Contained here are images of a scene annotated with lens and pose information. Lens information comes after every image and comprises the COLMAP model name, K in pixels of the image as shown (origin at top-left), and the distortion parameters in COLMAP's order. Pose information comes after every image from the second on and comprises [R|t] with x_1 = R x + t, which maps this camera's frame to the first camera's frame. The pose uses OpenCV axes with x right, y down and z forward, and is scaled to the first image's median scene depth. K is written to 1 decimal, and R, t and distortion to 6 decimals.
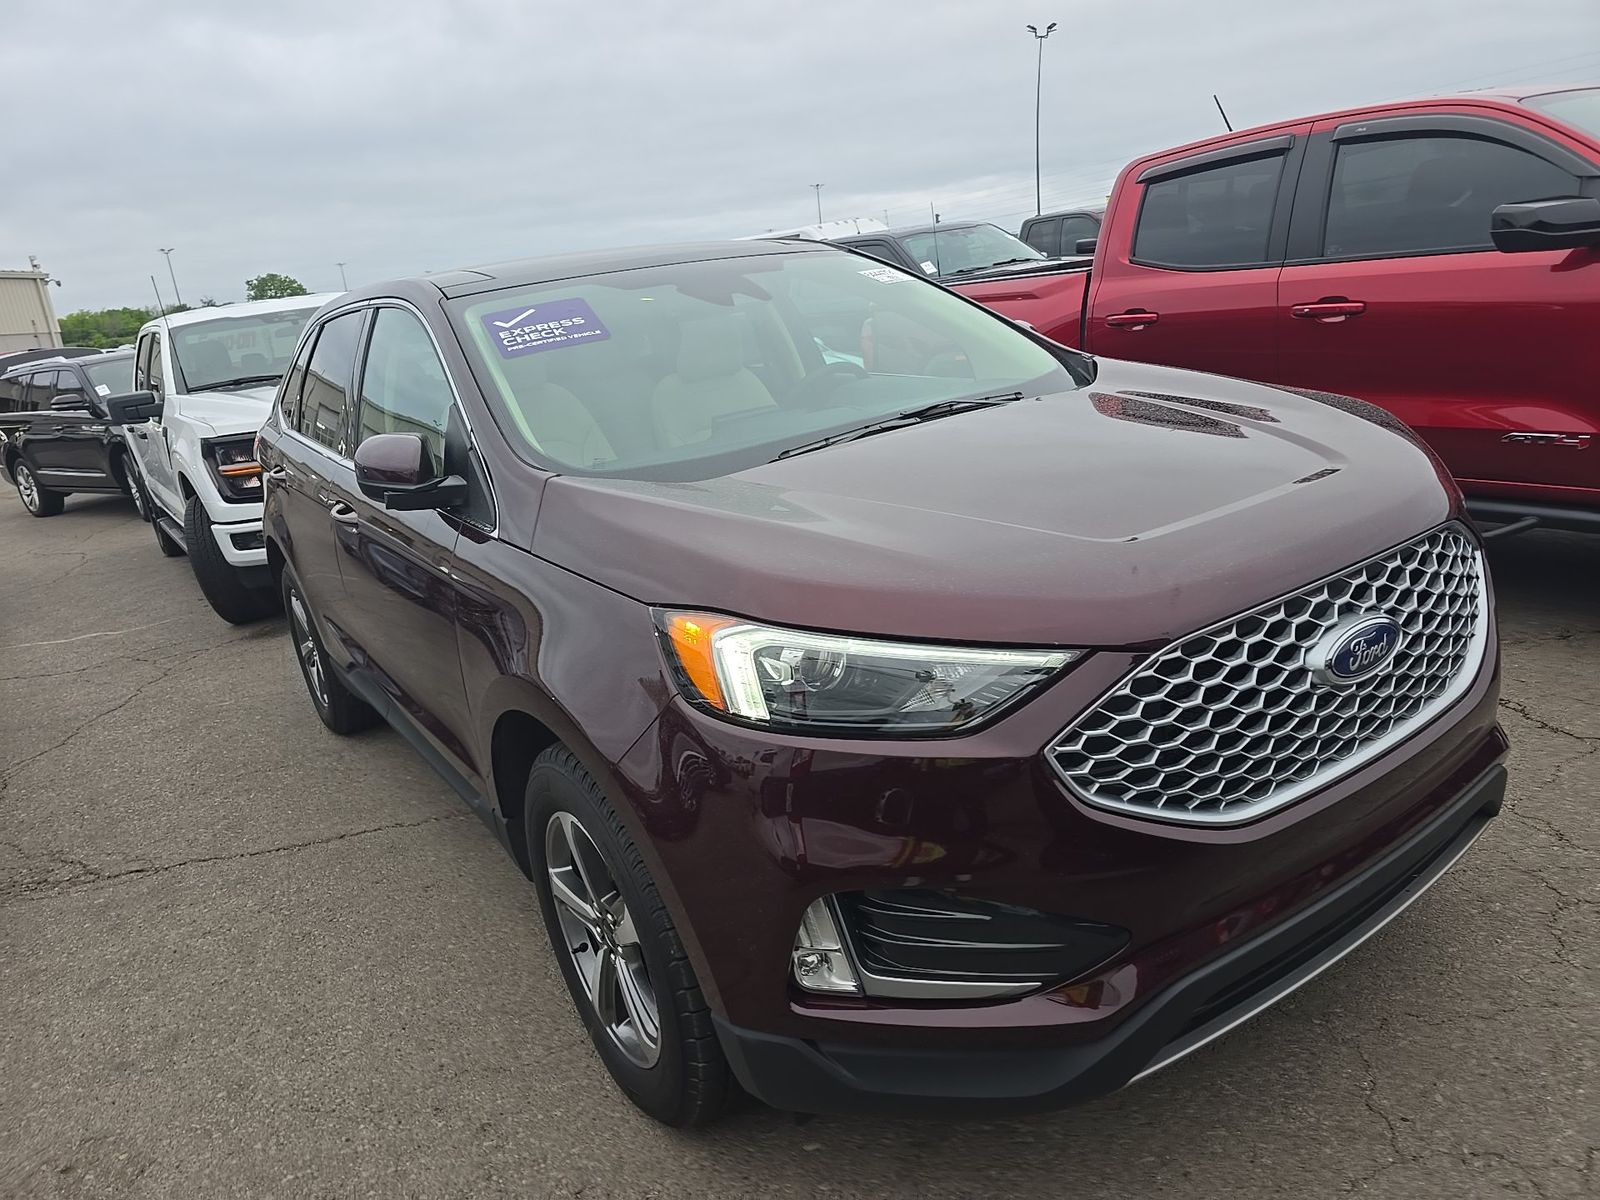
lens RADIAL K [[1097.7, 0, 797.4], [0, 1097.7, 601.9], [0, 0, 1]] dist [0.060820, -0.052512]
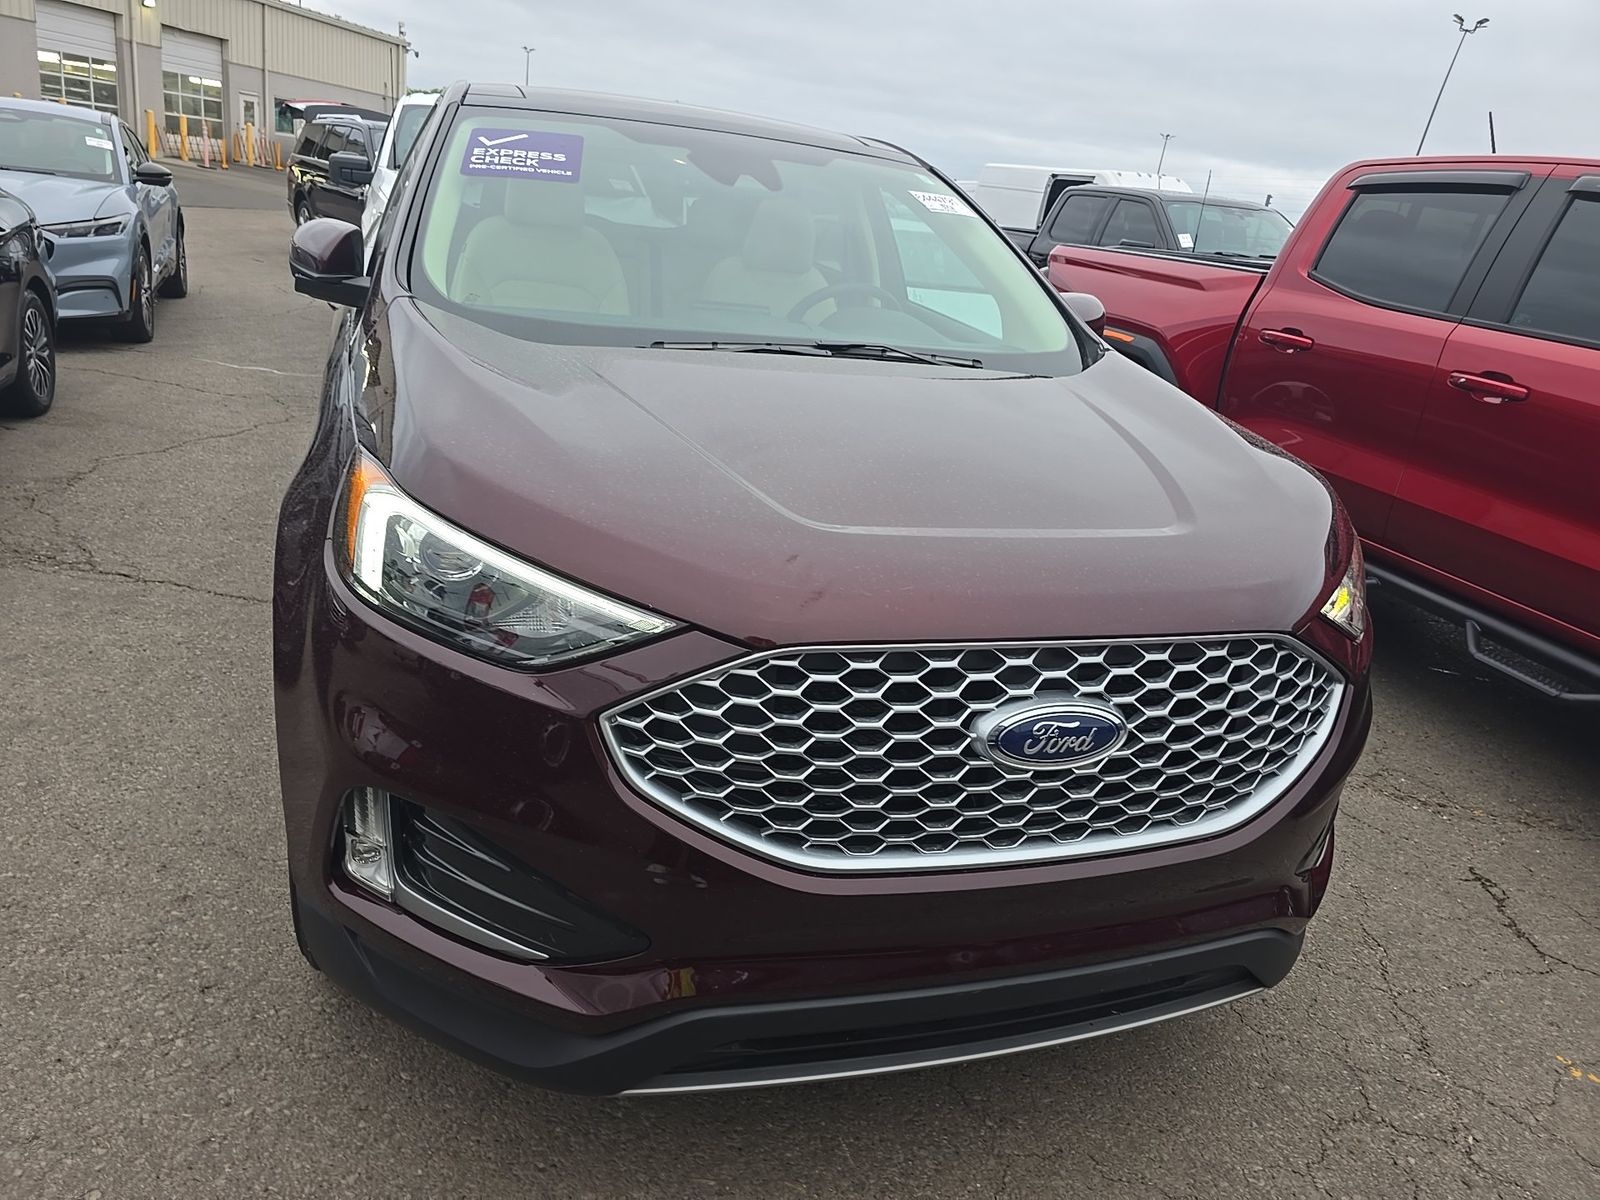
lens RADIAL K [[1097.7, 0, 797.4], [0, 1097.7, 601.9], [0, 0, 1]] dist [0.060820, -0.052512]
pose [[0.933373, 0.315075, -0.171882, 0.330912], [-0.301906, 0.948213, 0.098714, -0.058337], [0.194083, -0.040244, 0.980159, 0.110504]]
